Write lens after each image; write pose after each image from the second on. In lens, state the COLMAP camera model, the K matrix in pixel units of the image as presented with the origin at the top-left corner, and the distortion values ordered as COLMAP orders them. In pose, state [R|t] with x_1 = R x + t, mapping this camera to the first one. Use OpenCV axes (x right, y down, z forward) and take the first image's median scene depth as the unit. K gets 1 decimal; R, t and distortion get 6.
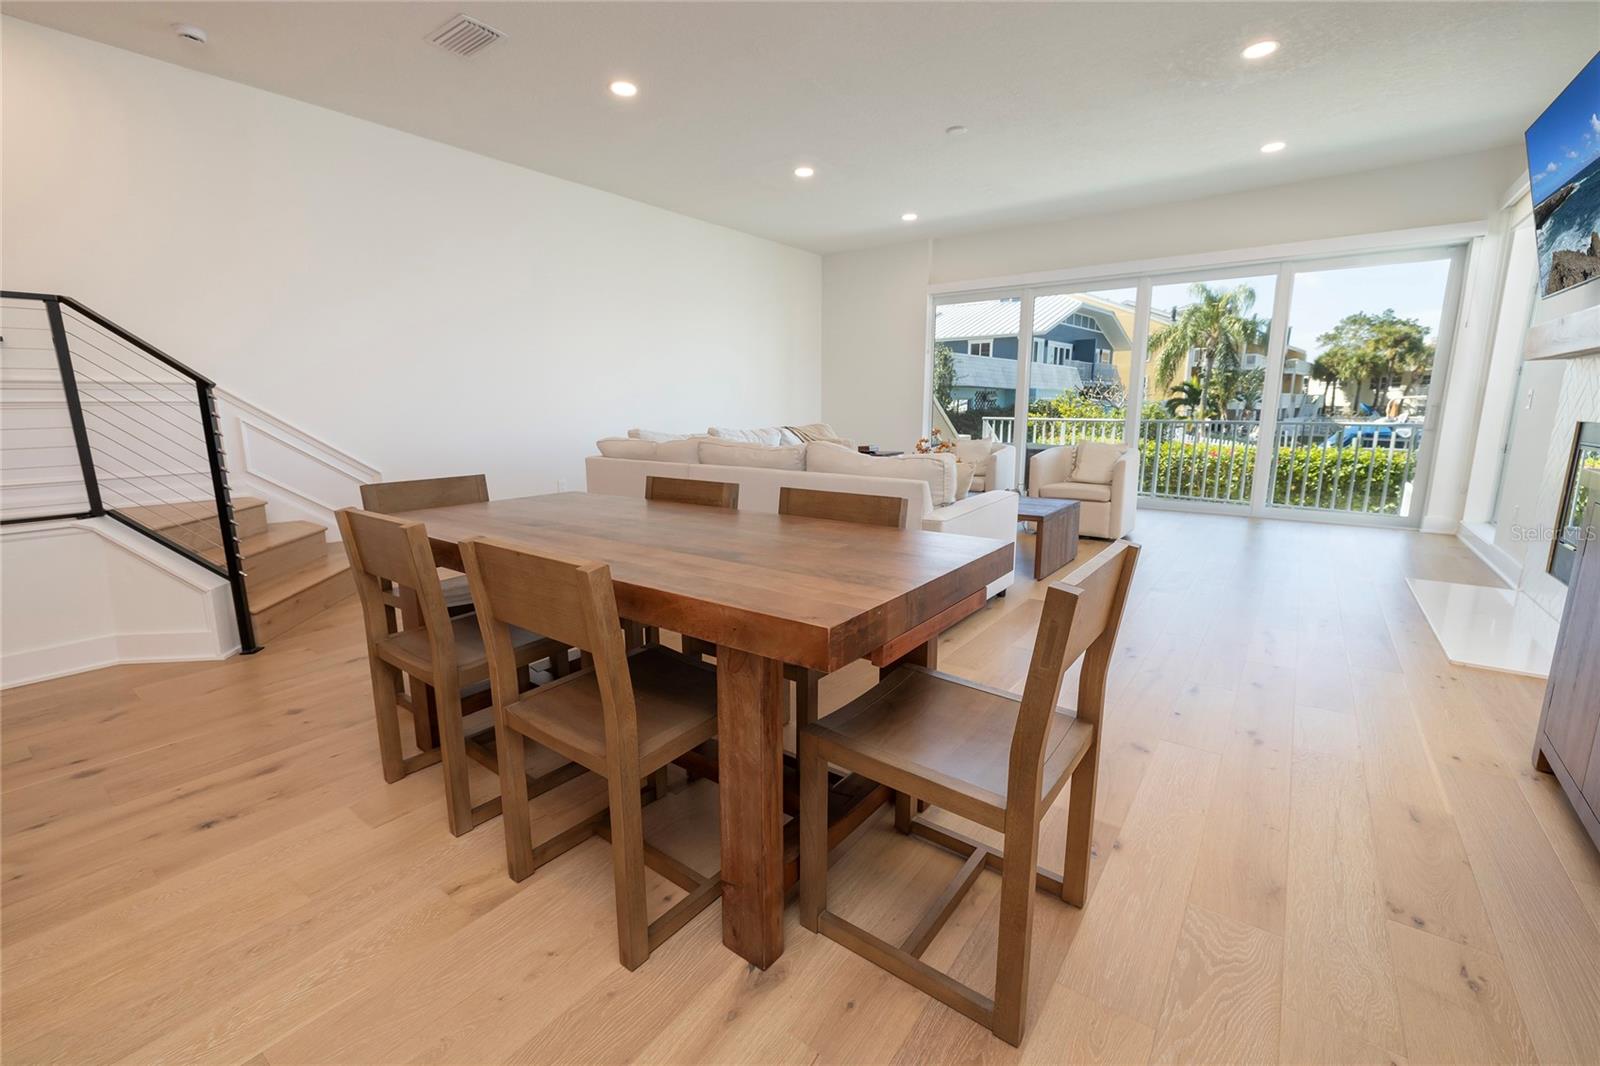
lens RADIAL K [[668.8, 0, 789.6], [0, 668.8, 530.8], [0, 0, 1]] dist [-0.001182, 0.000250]
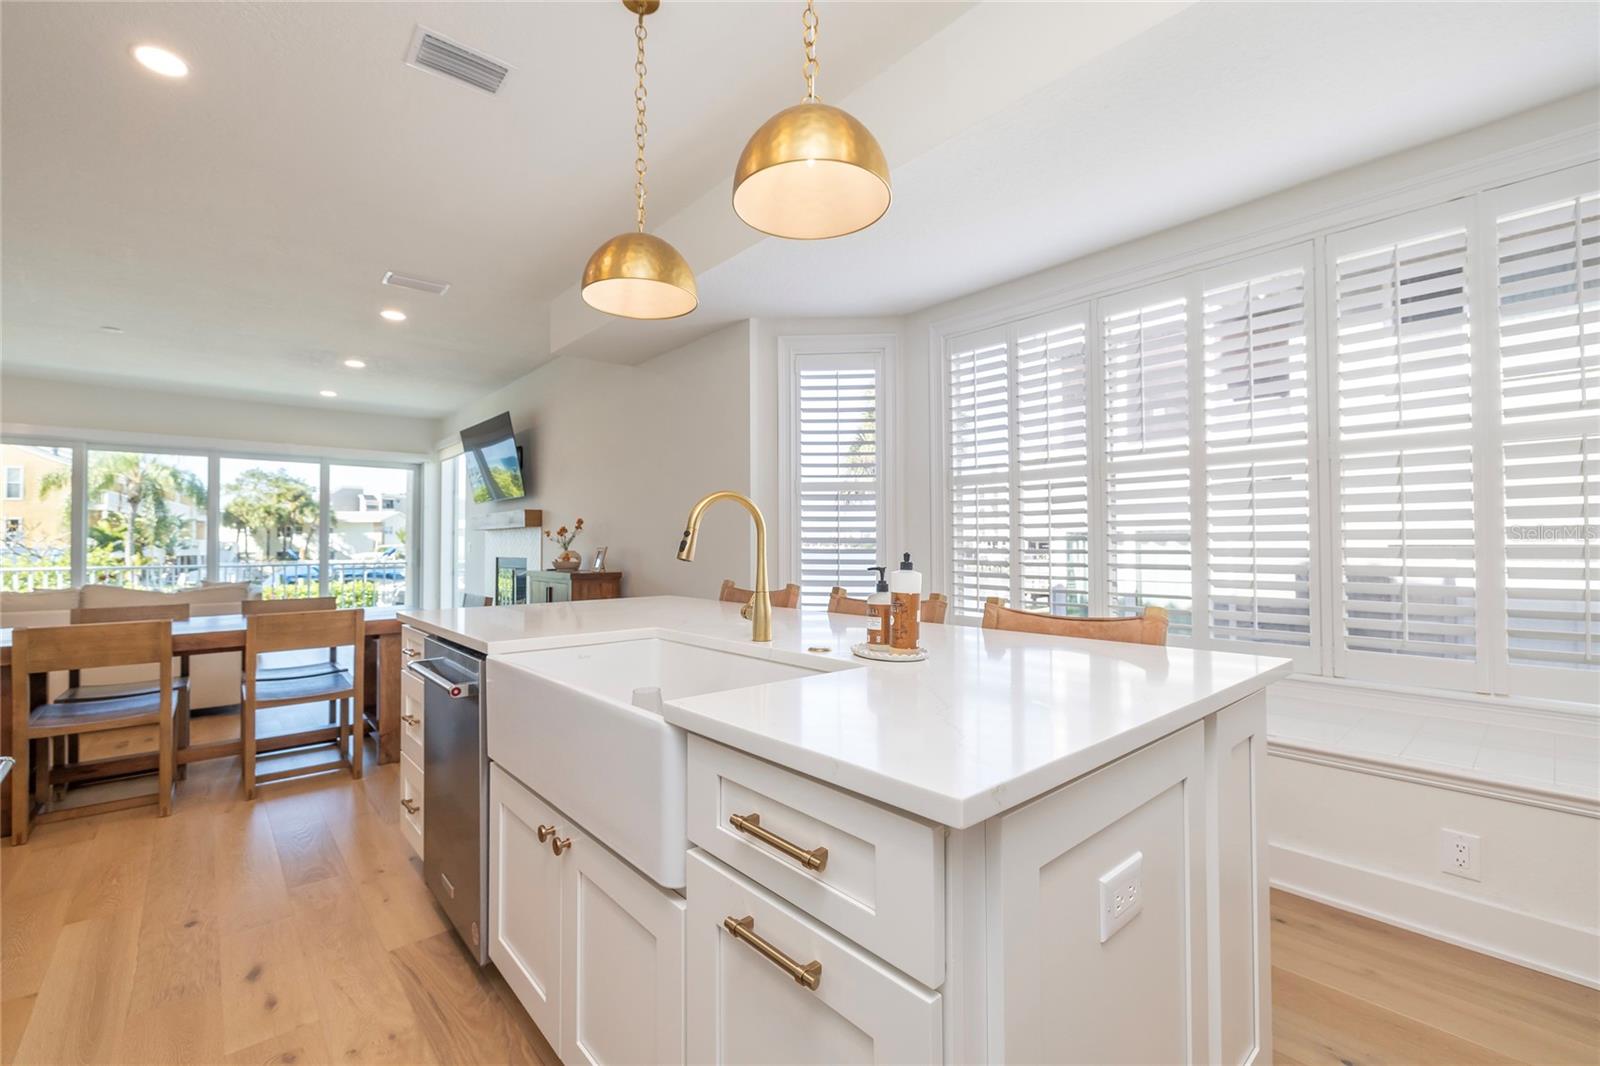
lens RADIAL K [[703.3, 0, 800.0], [0, 703.3, 533.0], [0, 0, 1]] dist [-0.001622, -0.000057]
pose [[0.194036, 0.016898, 0.980849, -0.109431], [0.189759, 0.980321, -0.054428, 0.009722], [-0.962466, 0.196686, 0.187011, -0.053525]]
